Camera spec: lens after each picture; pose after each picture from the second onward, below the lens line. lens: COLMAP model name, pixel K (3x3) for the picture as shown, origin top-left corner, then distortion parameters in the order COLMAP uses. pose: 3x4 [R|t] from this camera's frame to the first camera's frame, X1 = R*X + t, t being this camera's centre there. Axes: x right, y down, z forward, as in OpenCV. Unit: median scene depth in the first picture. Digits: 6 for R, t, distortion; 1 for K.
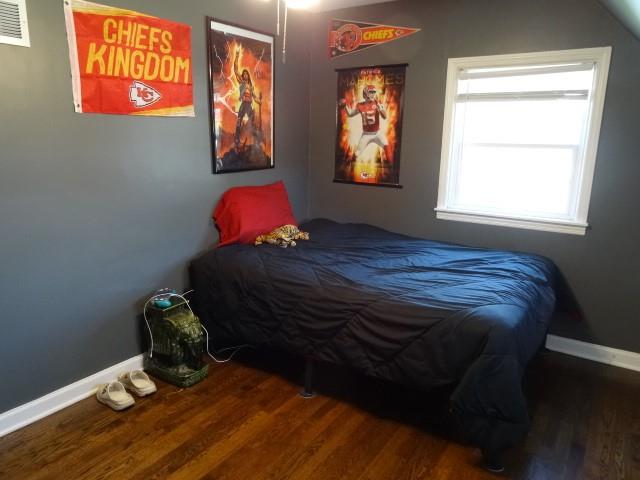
lens RADIAL K [[464.4, 0, 320.0], [0, 464.4, 240.0], [0, 0, 1]] dist [0.010381, -0.008298]
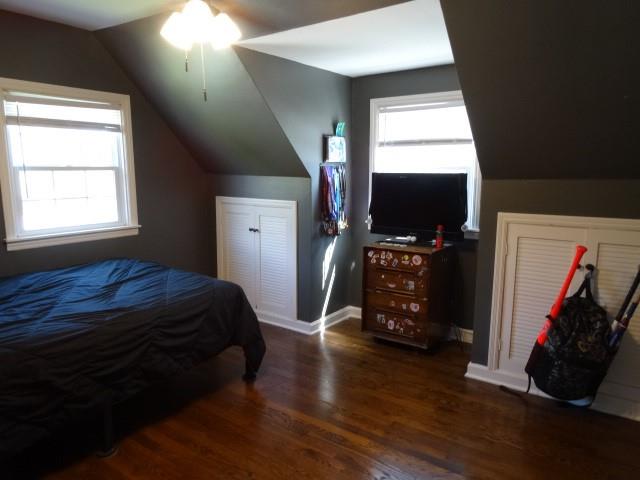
lens RADIAL K [[464.4, 0, 320.0], [0, 464.4, 240.0], [0, 0, 1]] dist [0.010381, -0.008298]
pose [[0.028503, -0.173304, 0.984456, -0.803796], [0.214236, 0.963030, 0.163329, -0.111936], [-0.976366, 0.206251, 0.064577, 0.464643]]
